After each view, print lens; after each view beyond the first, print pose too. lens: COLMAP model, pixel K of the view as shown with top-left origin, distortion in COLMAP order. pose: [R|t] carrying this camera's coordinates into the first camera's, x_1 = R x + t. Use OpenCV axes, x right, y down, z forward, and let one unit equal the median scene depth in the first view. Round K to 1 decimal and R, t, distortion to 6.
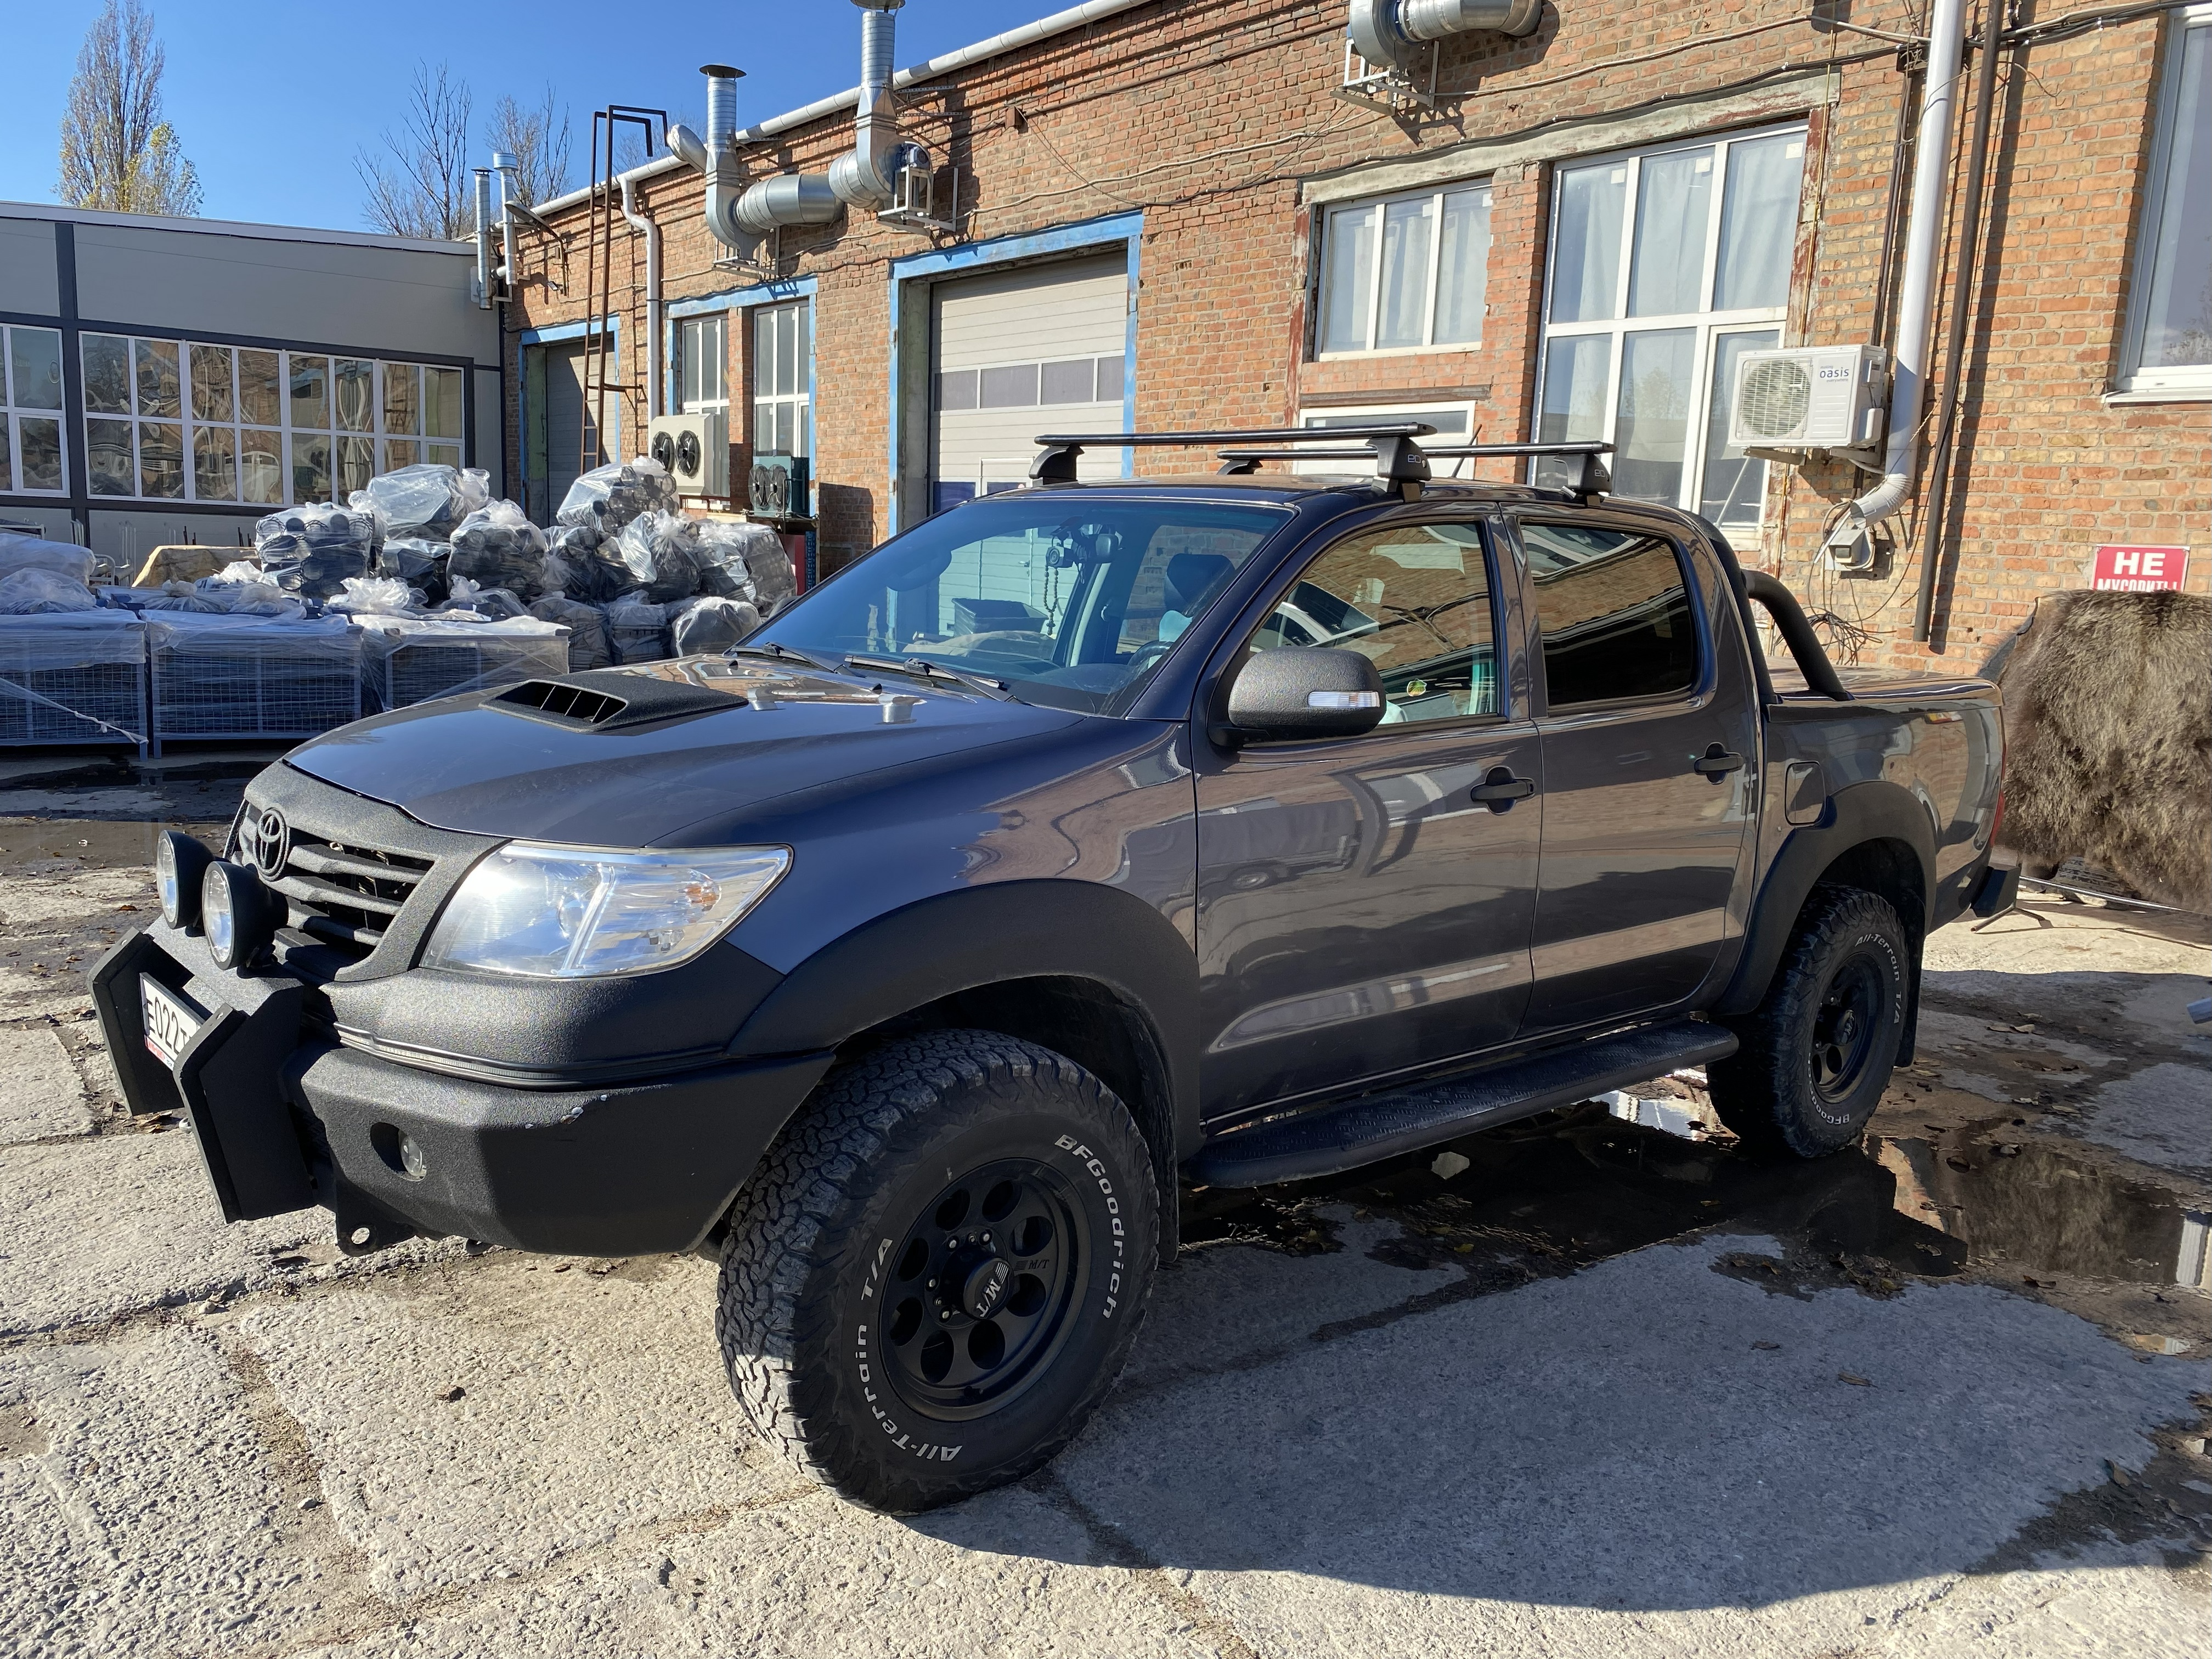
lens RADIAL K [[1727.0, 0, 1077.4], [0, 1727.0, 802.7], [0, 0, 1]] dist [0.022030, -0.038671]
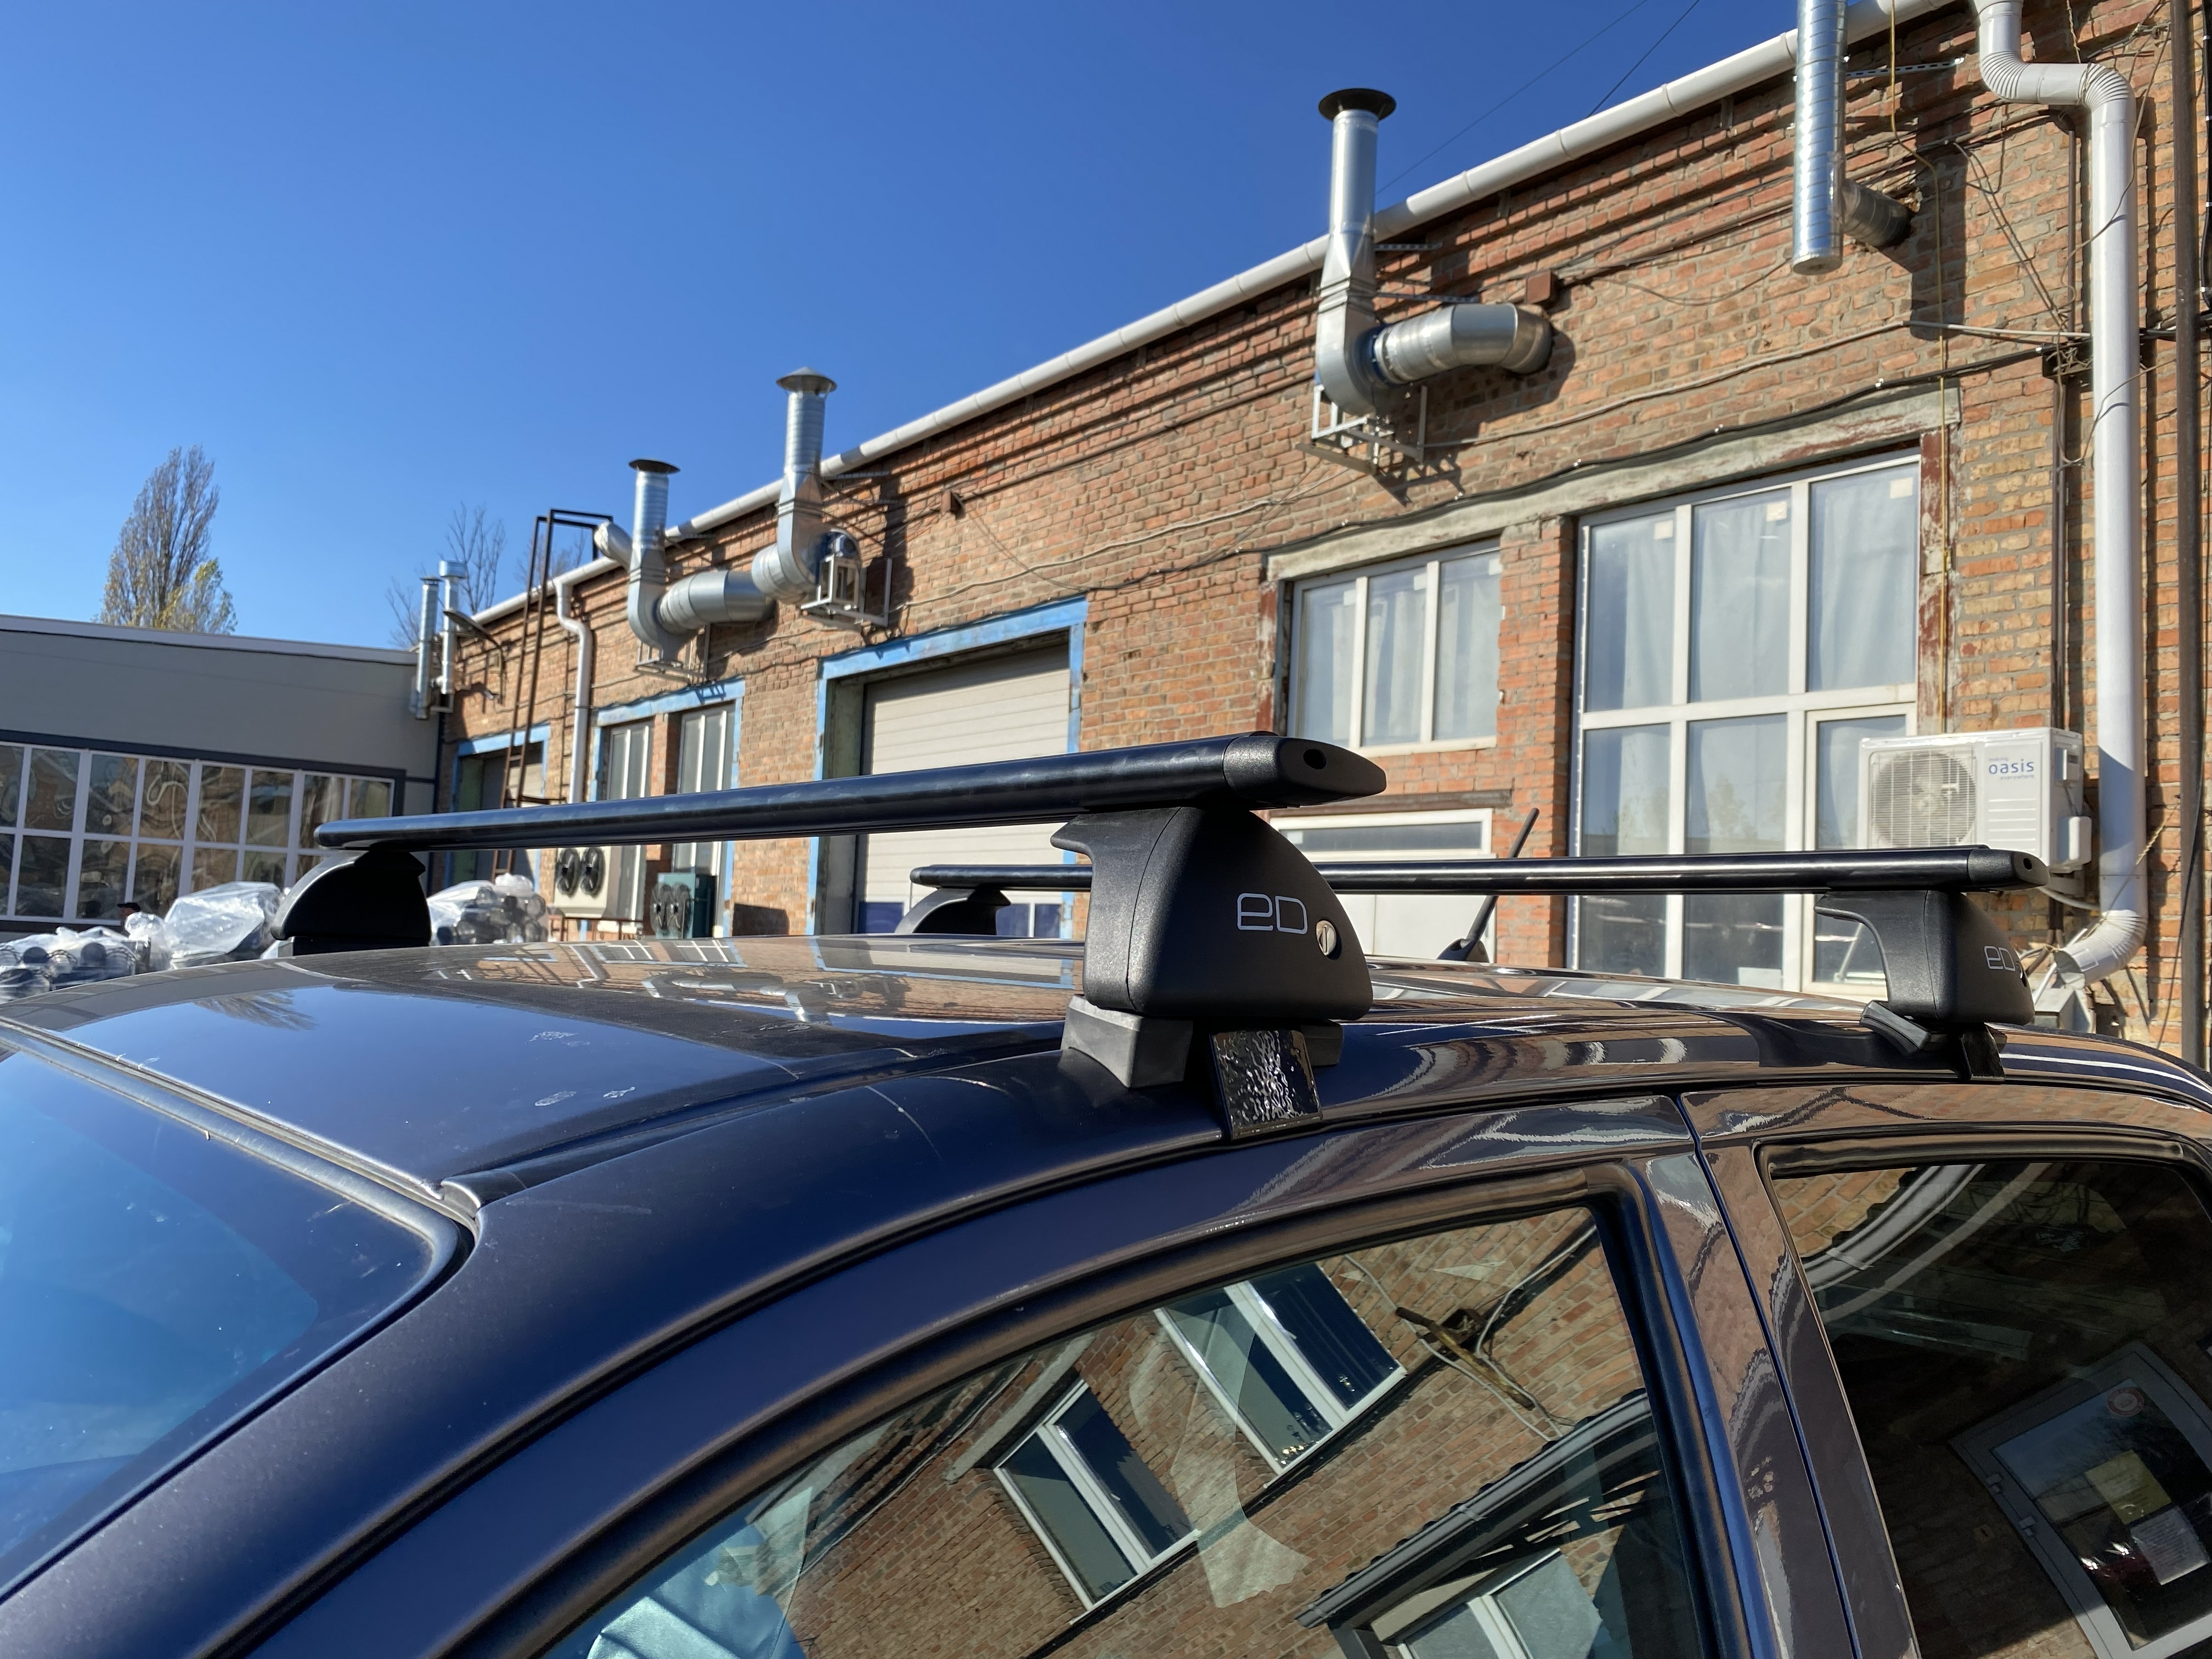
lens RADIAL K [[1727.0, 0, 1092.8], [0, 1727.0, 844.0], [0, 0, 1]] dist [0.022030, -0.038671]
pose [[0.999974, 0.004456, 0.005592, 0.040748], [-0.003160, 0.976983, -0.213295, -0.044376], [-0.006414, 0.213272, 0.976972, 0.213867]]
